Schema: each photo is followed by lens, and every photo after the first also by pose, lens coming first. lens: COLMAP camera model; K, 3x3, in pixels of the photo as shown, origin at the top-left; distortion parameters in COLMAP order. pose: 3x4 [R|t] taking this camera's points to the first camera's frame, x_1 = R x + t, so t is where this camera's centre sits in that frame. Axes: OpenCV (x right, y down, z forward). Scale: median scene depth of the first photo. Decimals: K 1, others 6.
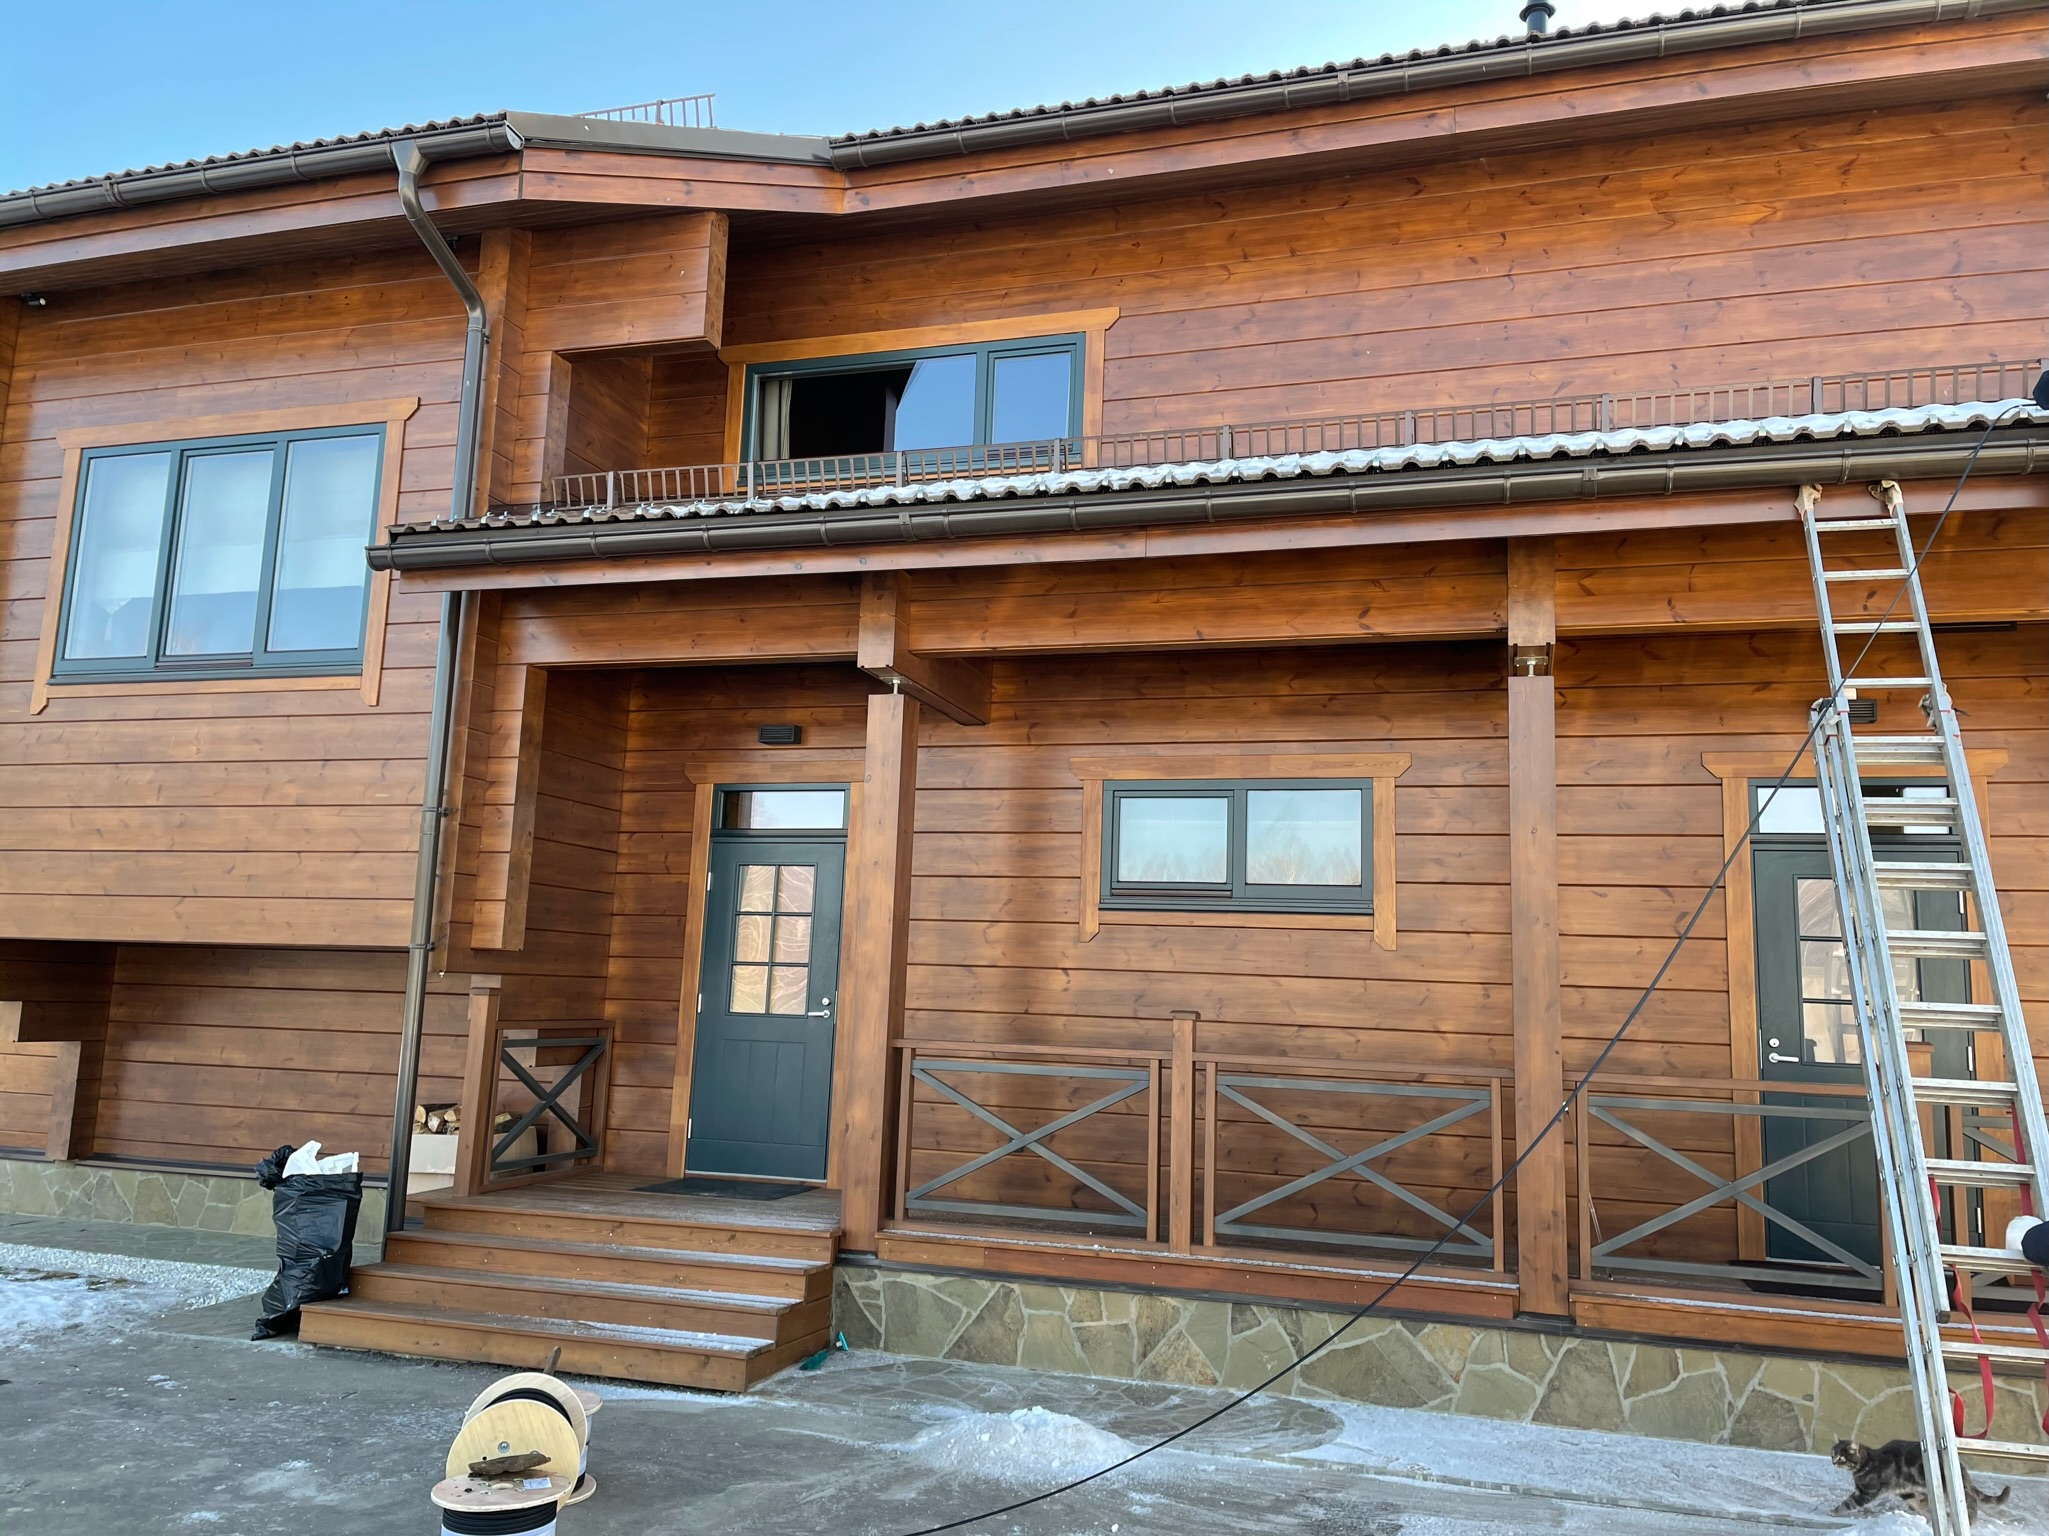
lens RADIAL K [[1552.8, 0, 1022.2], [0, 1552.8, 767.1], [0, 0, 1]] dist [0.098705, -0.135854]
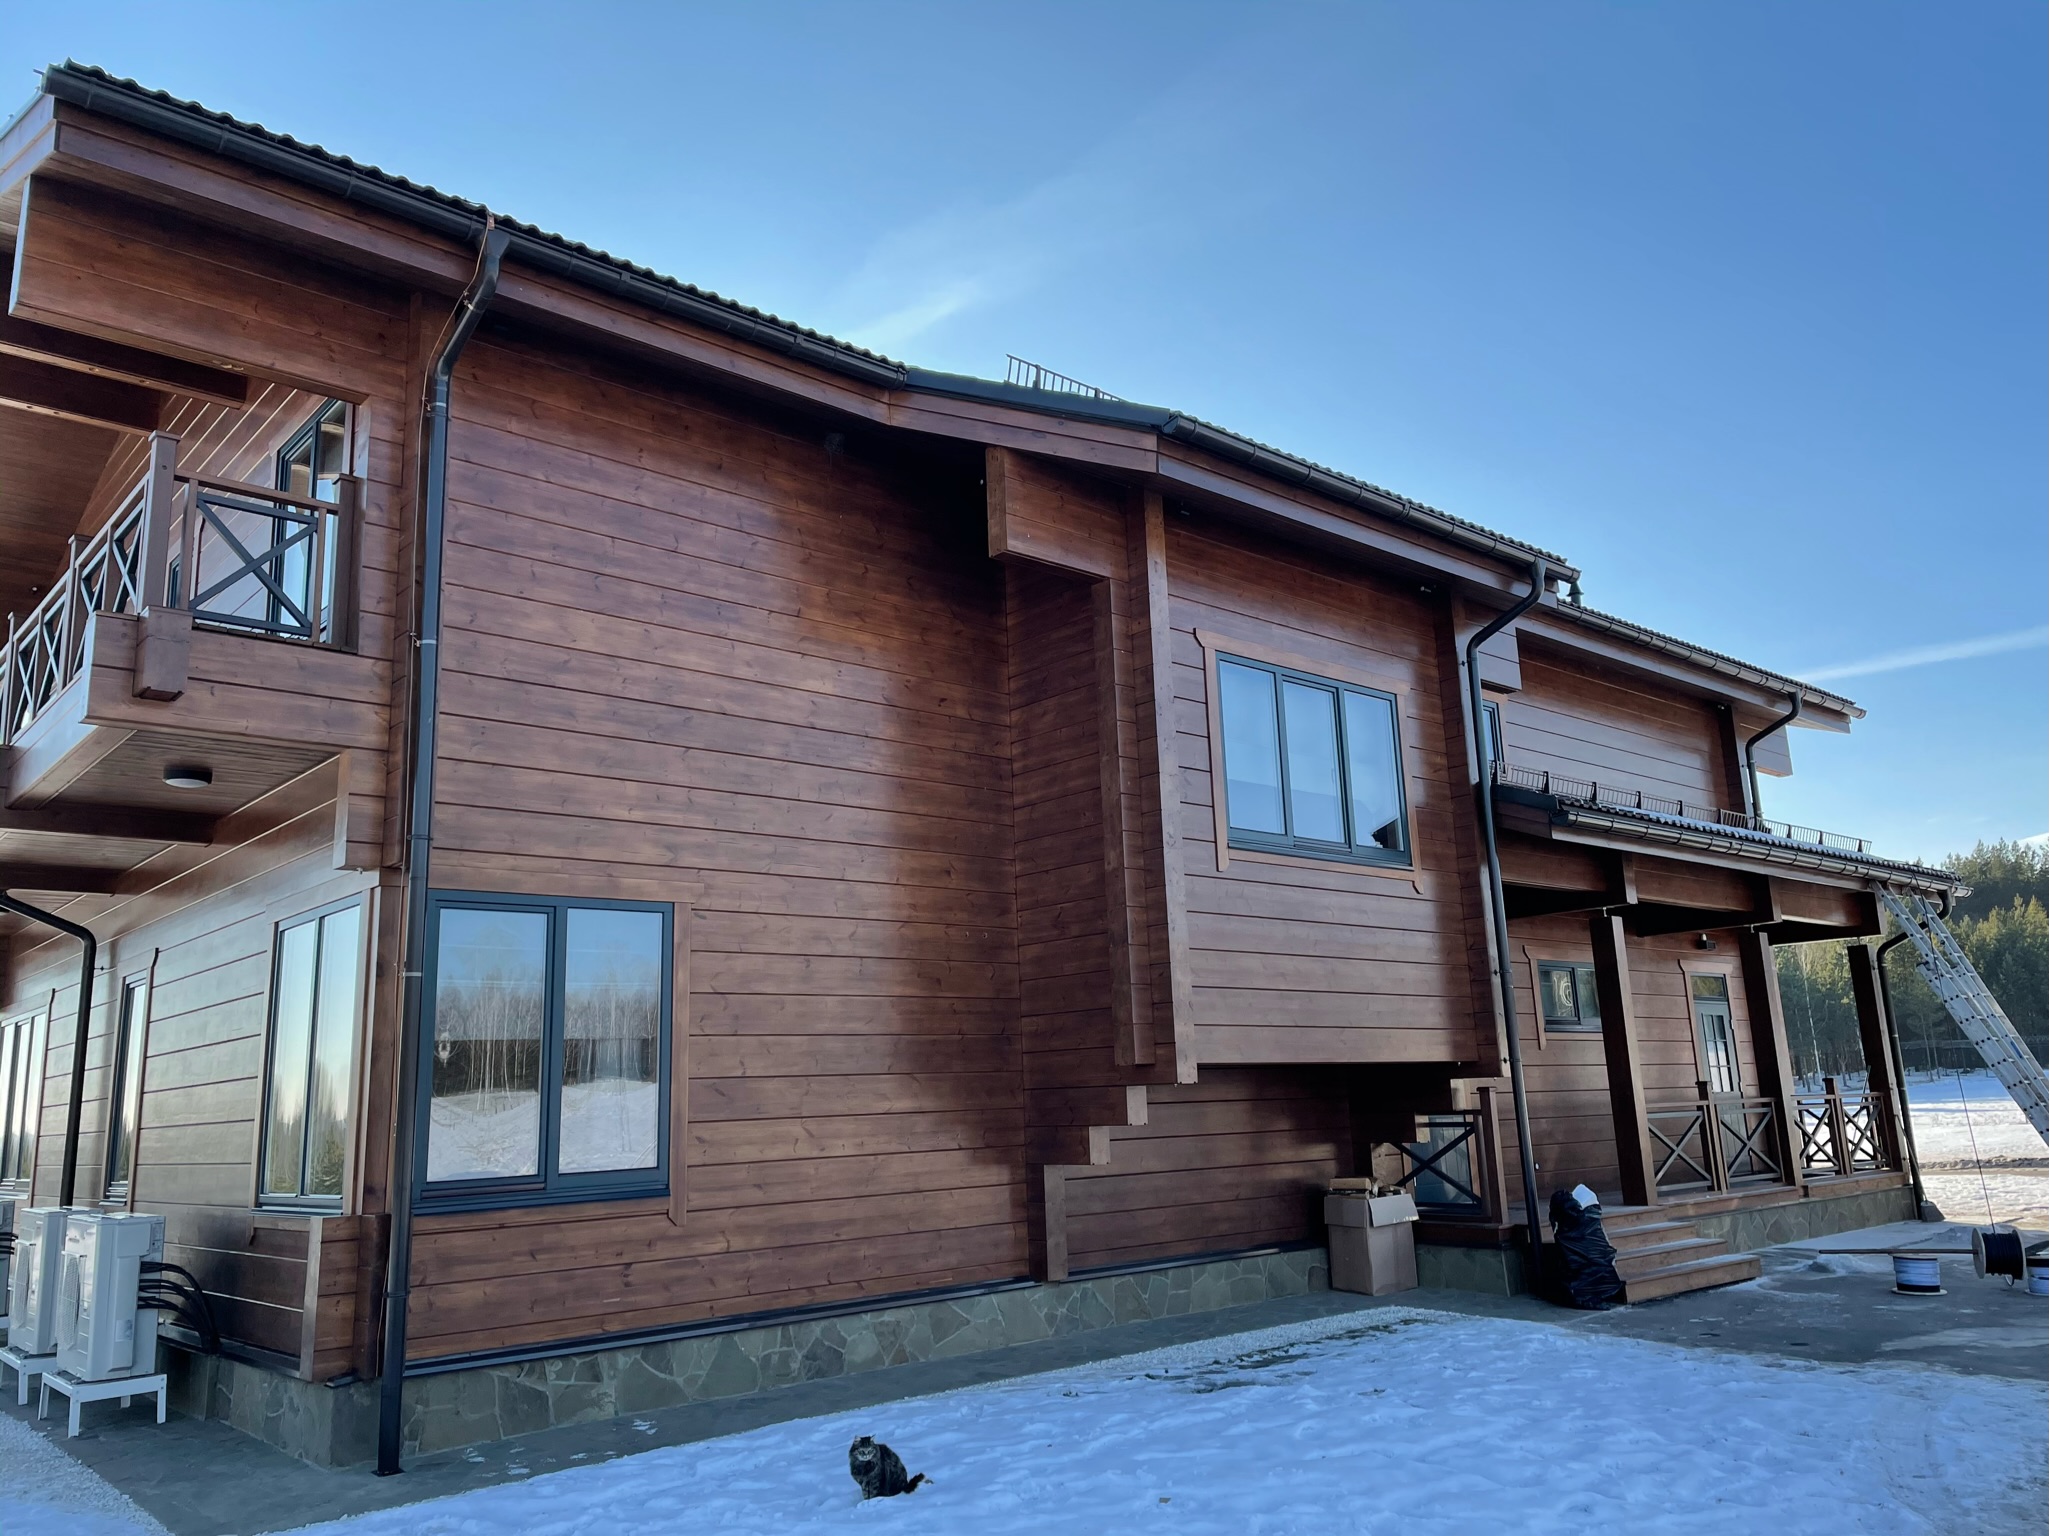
lens RADIAL K [[1542.1, 0, 1029.9], [0, 1542.1, 765.6], [0, 0, 1]] dist [0.100253, -0.122111]
pose [[0.509442, 0.130567, 0.850542, -1.720863], [-0.075588, 0.991391, -0.106915, 0.022450], [-0.857179, -0.009824, 0.514925, 0.537083]]
